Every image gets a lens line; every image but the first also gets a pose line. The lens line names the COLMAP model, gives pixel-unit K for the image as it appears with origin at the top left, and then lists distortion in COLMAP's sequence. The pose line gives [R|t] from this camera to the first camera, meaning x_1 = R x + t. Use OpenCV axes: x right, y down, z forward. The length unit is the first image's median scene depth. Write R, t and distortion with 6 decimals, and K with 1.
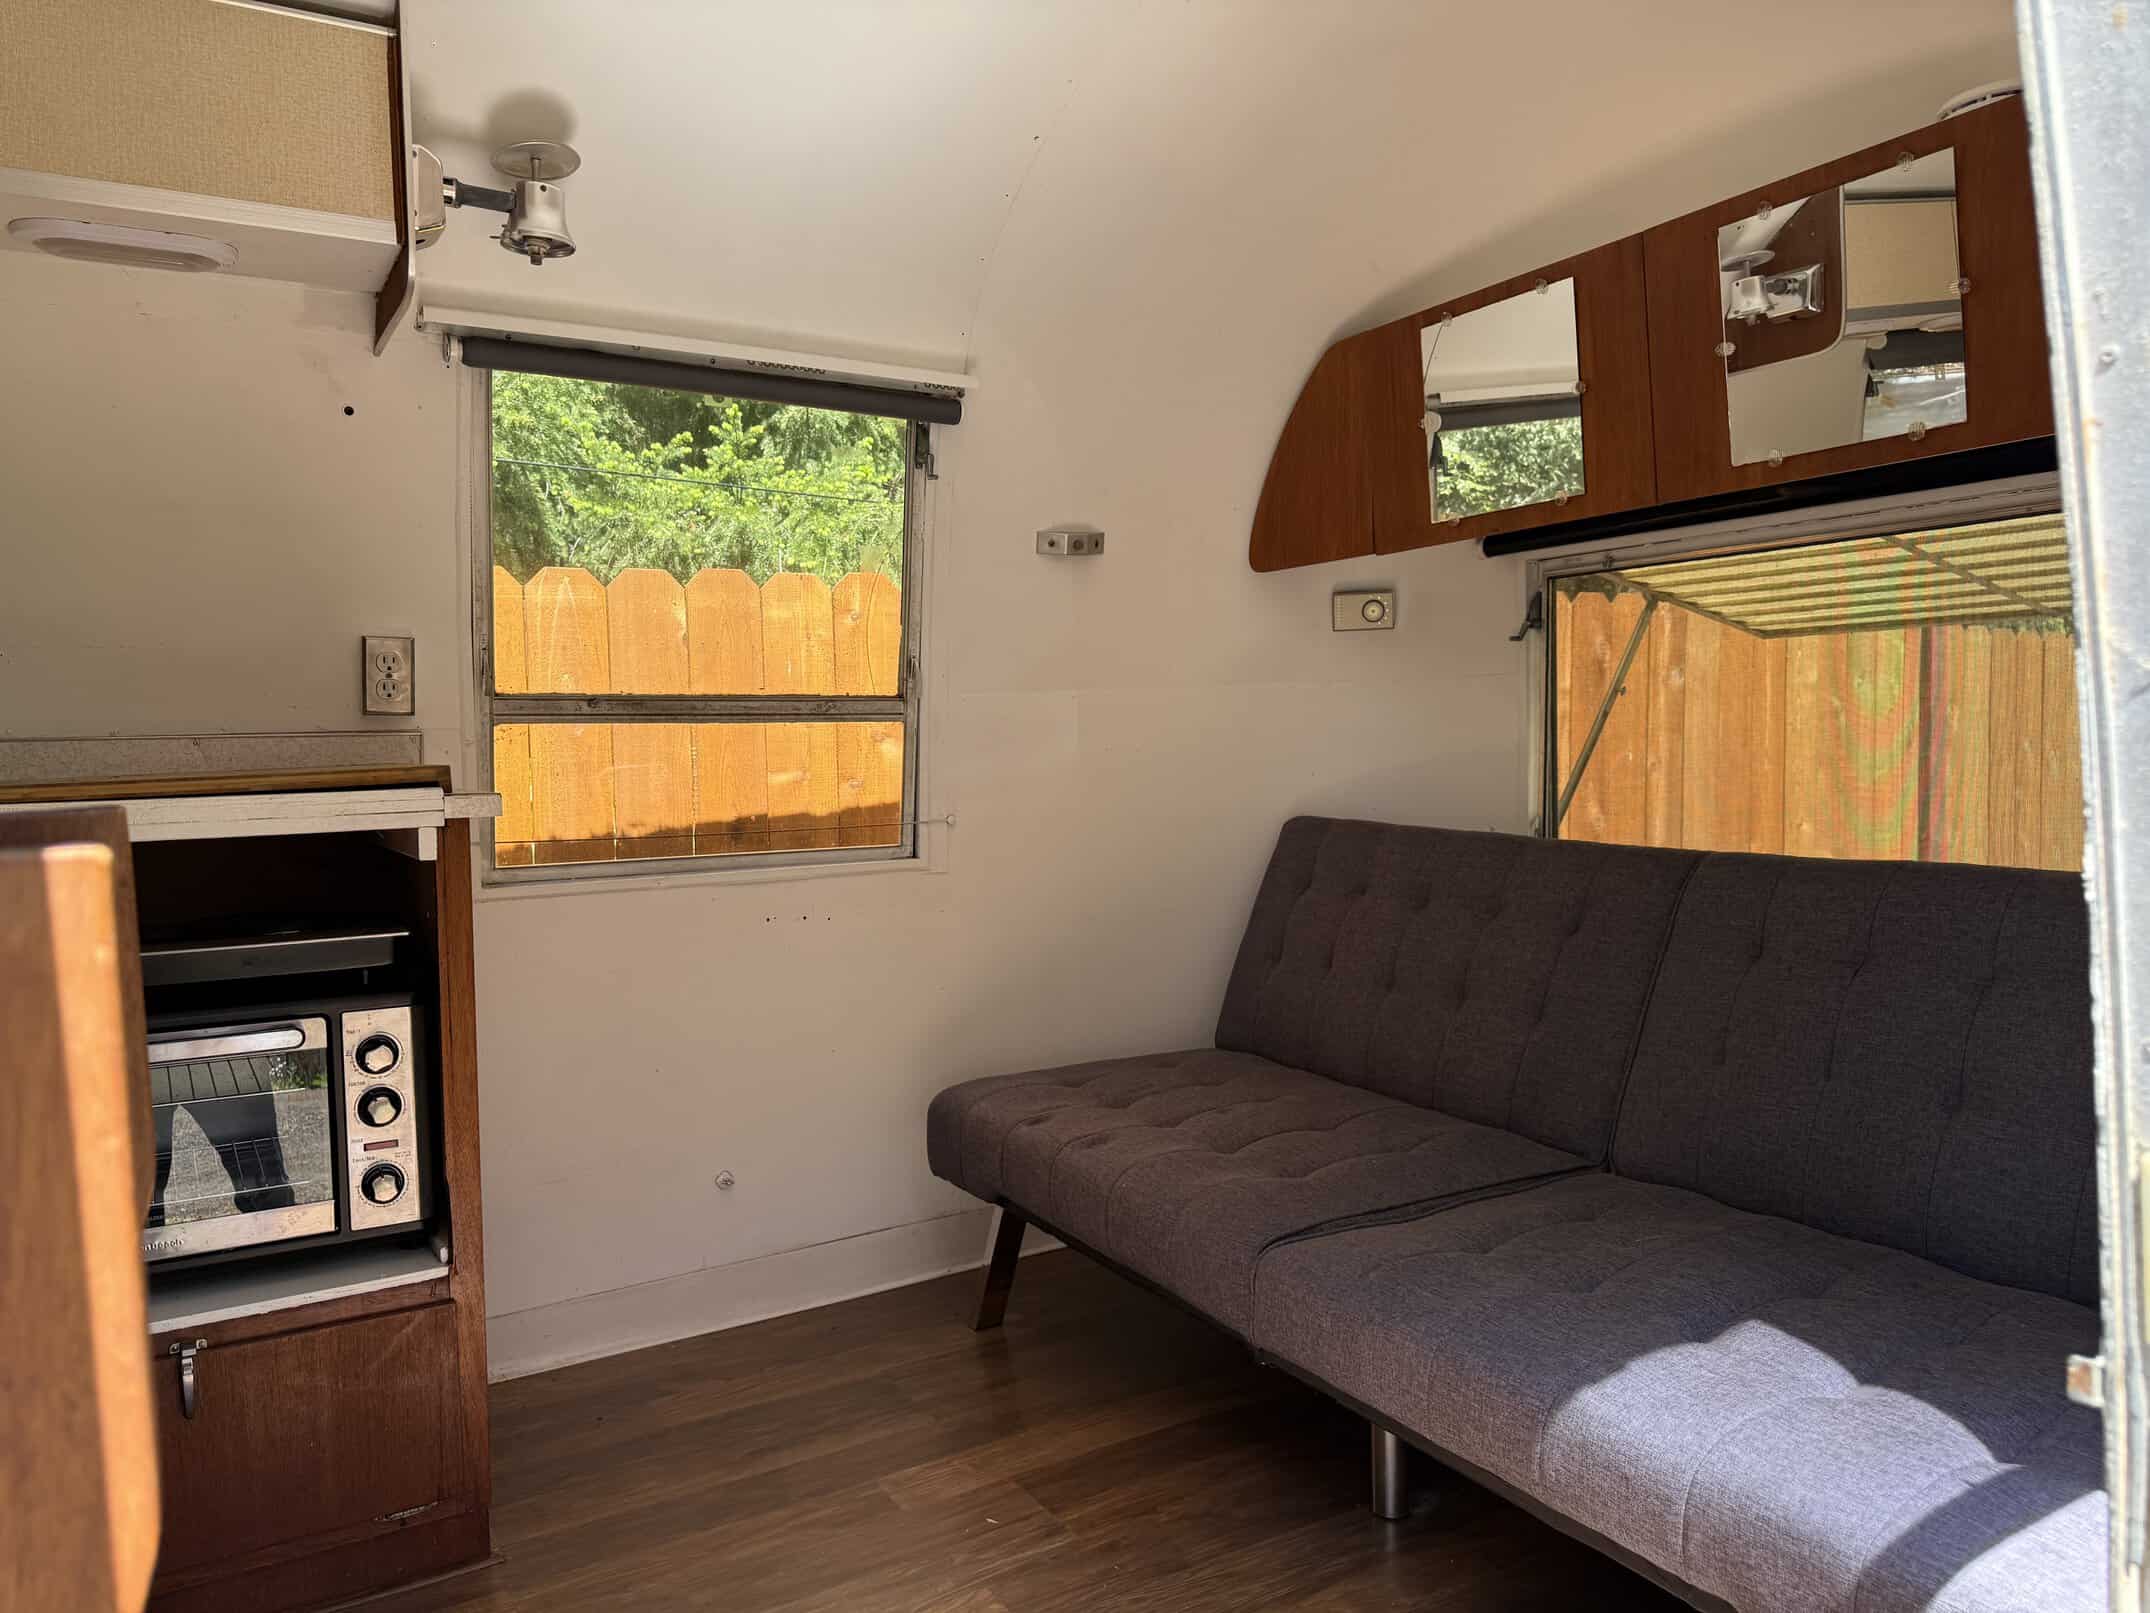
lens RADIAL K [[1524.4, 0, 1066.5], [0, 1524.4, 811.3], [0, 0, 1]] dist [0.047900, -0.057265]
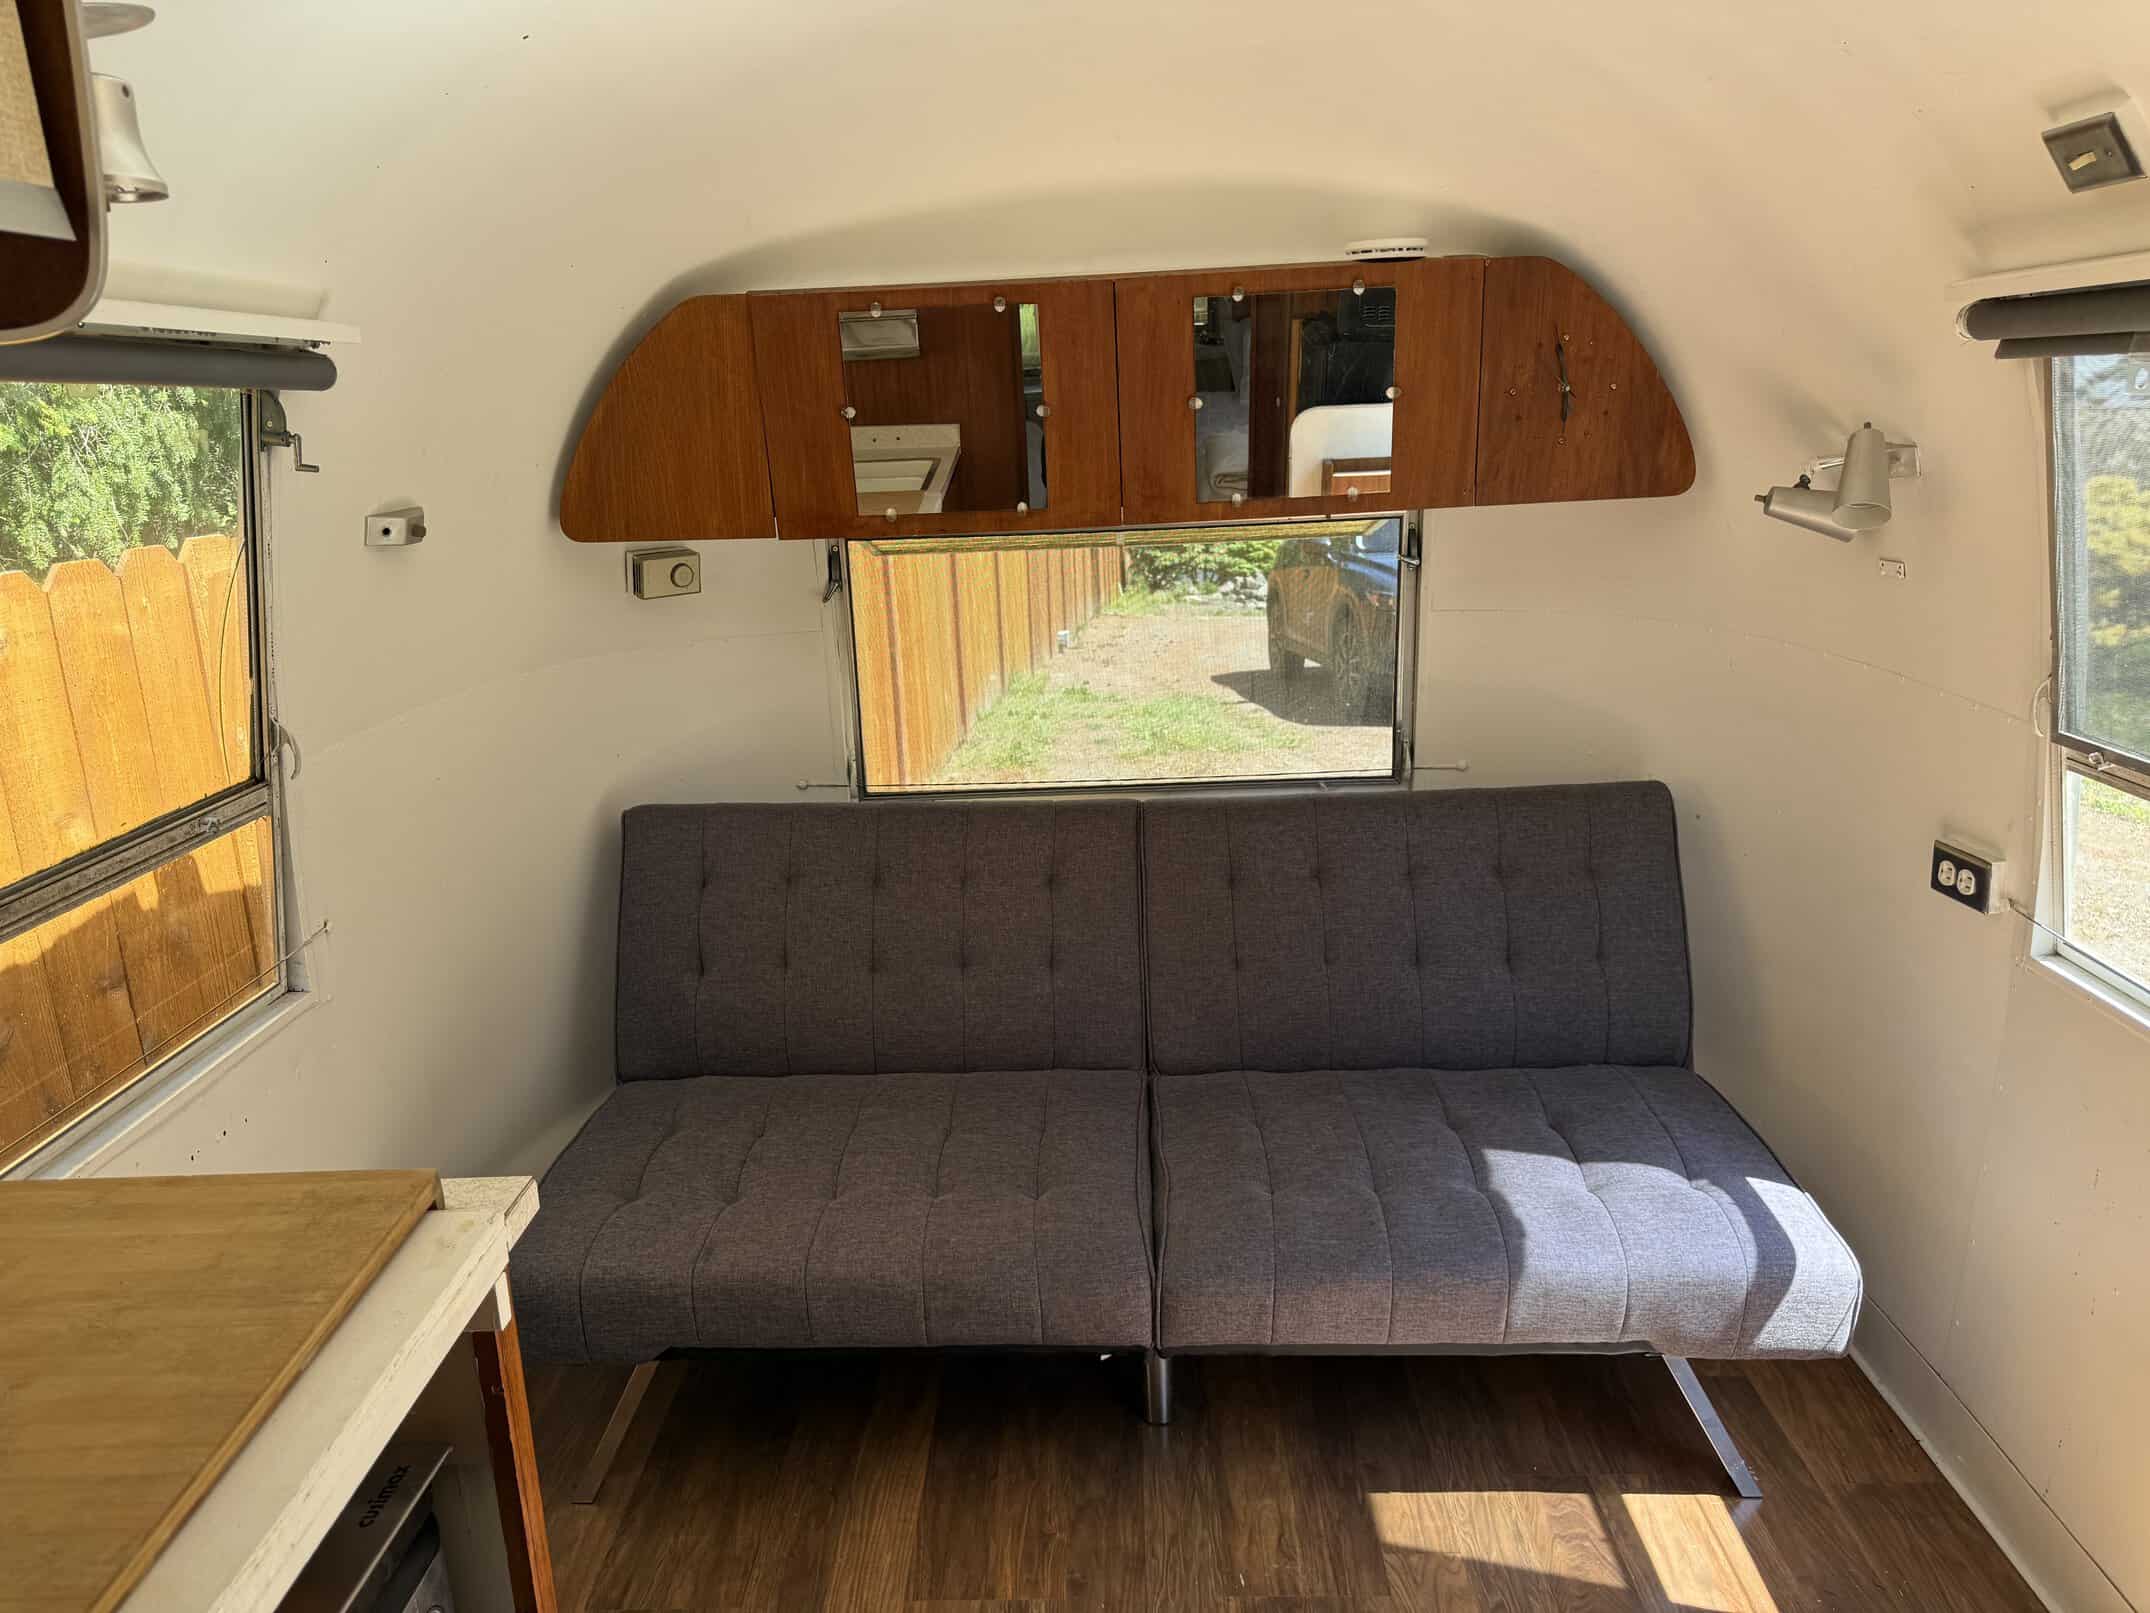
lens RADIAL K [[1524.4, 0, 1066.5], [0, 1524.4, 811.3], [0, 0, 1]] dist [0.047900, -0.057265]
pose [[0.535623, -0.222147, 0.814714, -0.638451], [0.071814, 0.973266, 0.218166, -0.245713], [-0.841398, -0.058347, 0.537257, 0.407759]]
